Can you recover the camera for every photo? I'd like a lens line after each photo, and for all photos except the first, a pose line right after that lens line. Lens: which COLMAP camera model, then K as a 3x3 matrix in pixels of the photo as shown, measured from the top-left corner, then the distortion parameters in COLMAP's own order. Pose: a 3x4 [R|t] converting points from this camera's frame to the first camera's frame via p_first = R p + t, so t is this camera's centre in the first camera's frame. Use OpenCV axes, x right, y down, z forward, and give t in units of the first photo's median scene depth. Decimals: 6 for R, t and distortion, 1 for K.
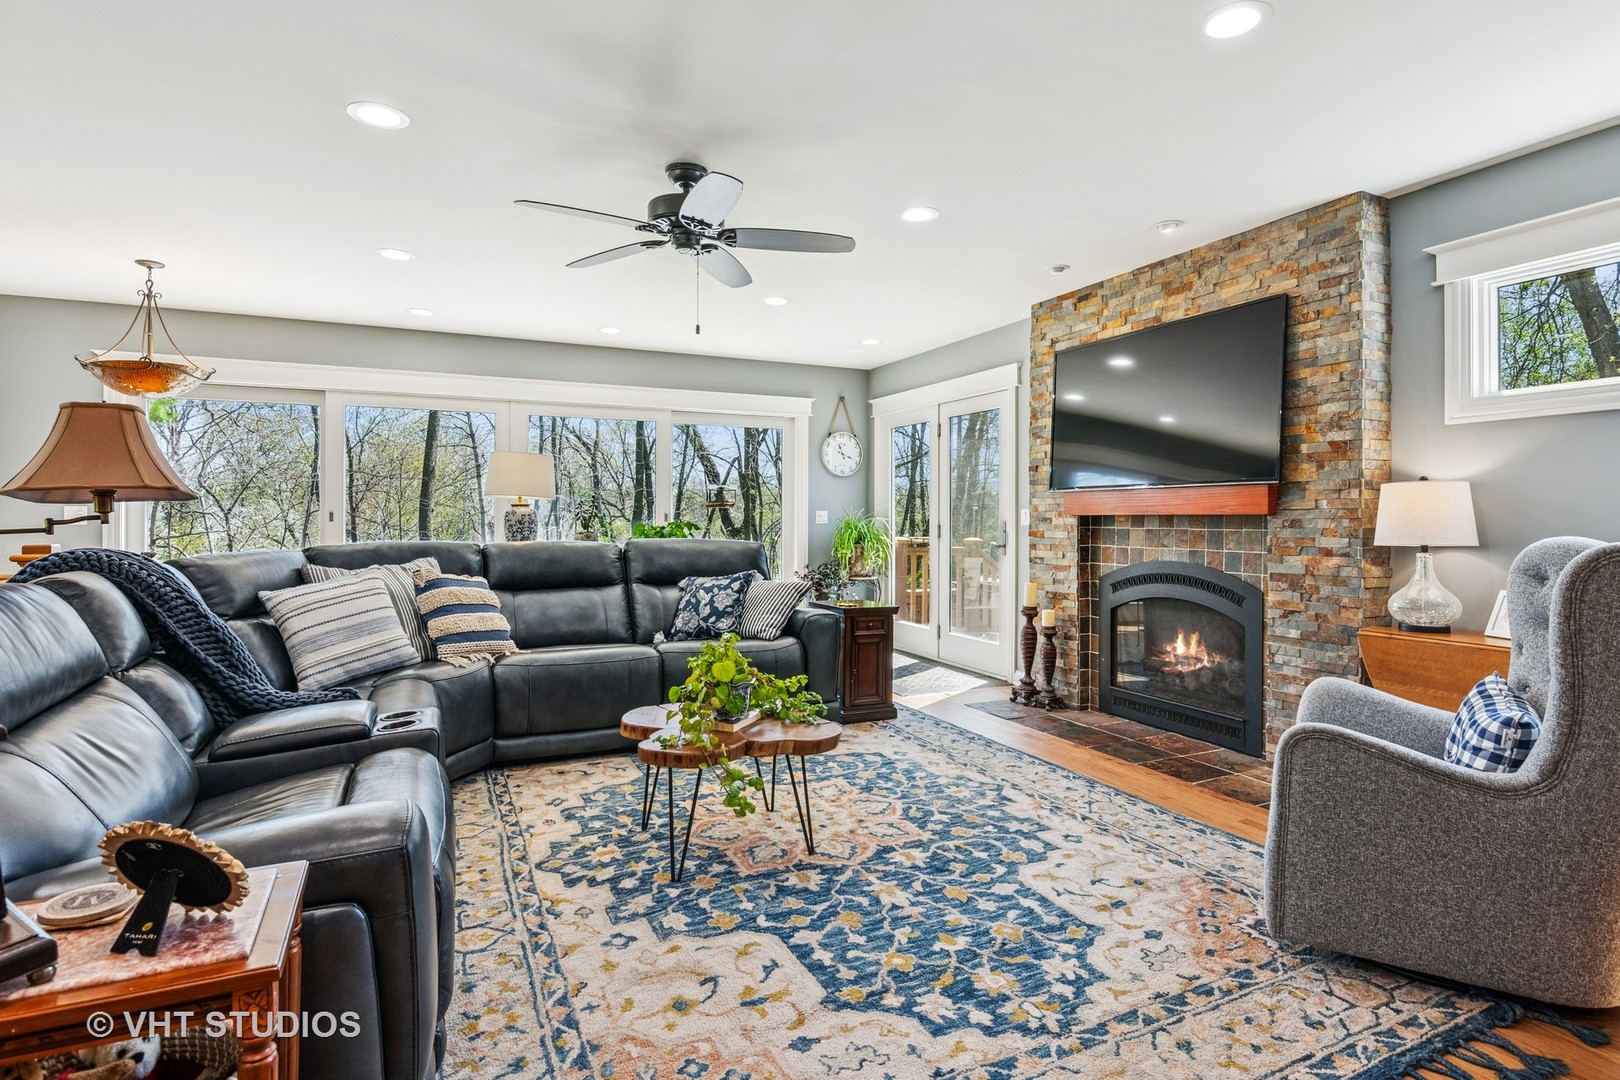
lens RADIAL K [[805.9, 0, 811.7], [0, 805.9, 529.9], [0, 0, 1]] dist [-0.016856, -0.000216]
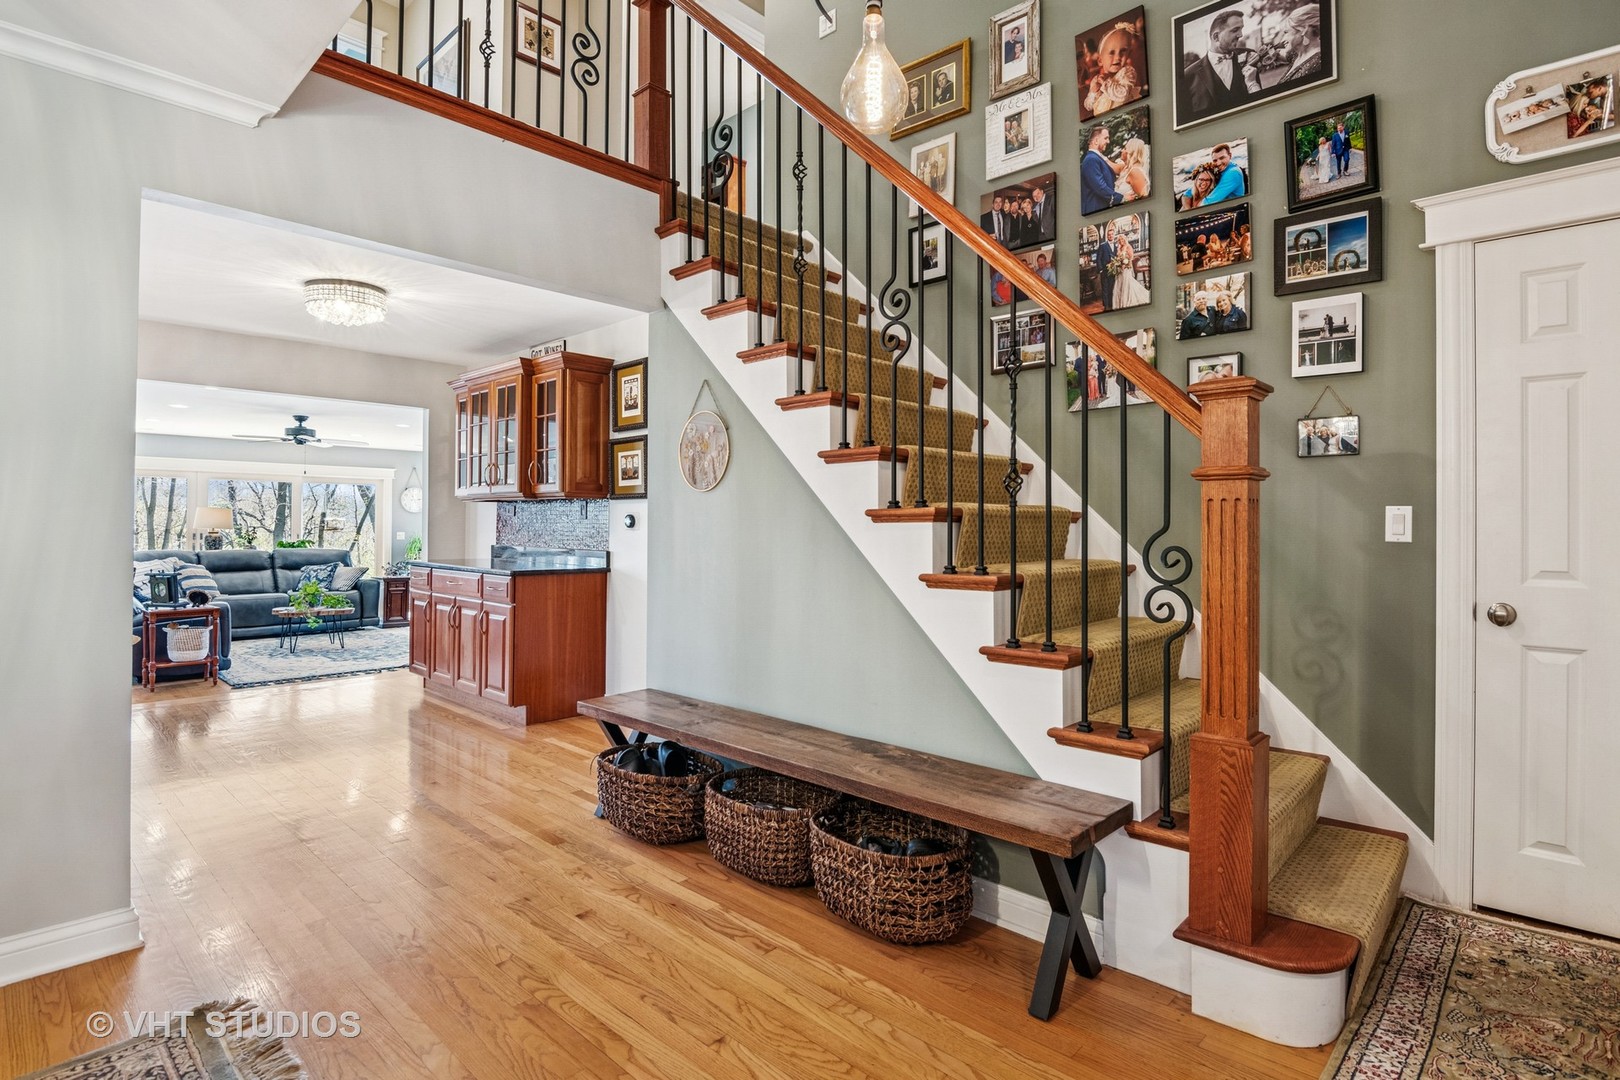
lens RADIAL K [[805.9, 0, 813.6], [0, 805.9, 525.9], [0, 0, 1]] dist [-0.016856, -0.000216]
pose [[0.930178, 0.001798, 0.367104, 0.336169], [0.003044, 0.999916, -0.012611, -0.018606], [-0.367096, 0.012848, 0.930094, -1.552239]]
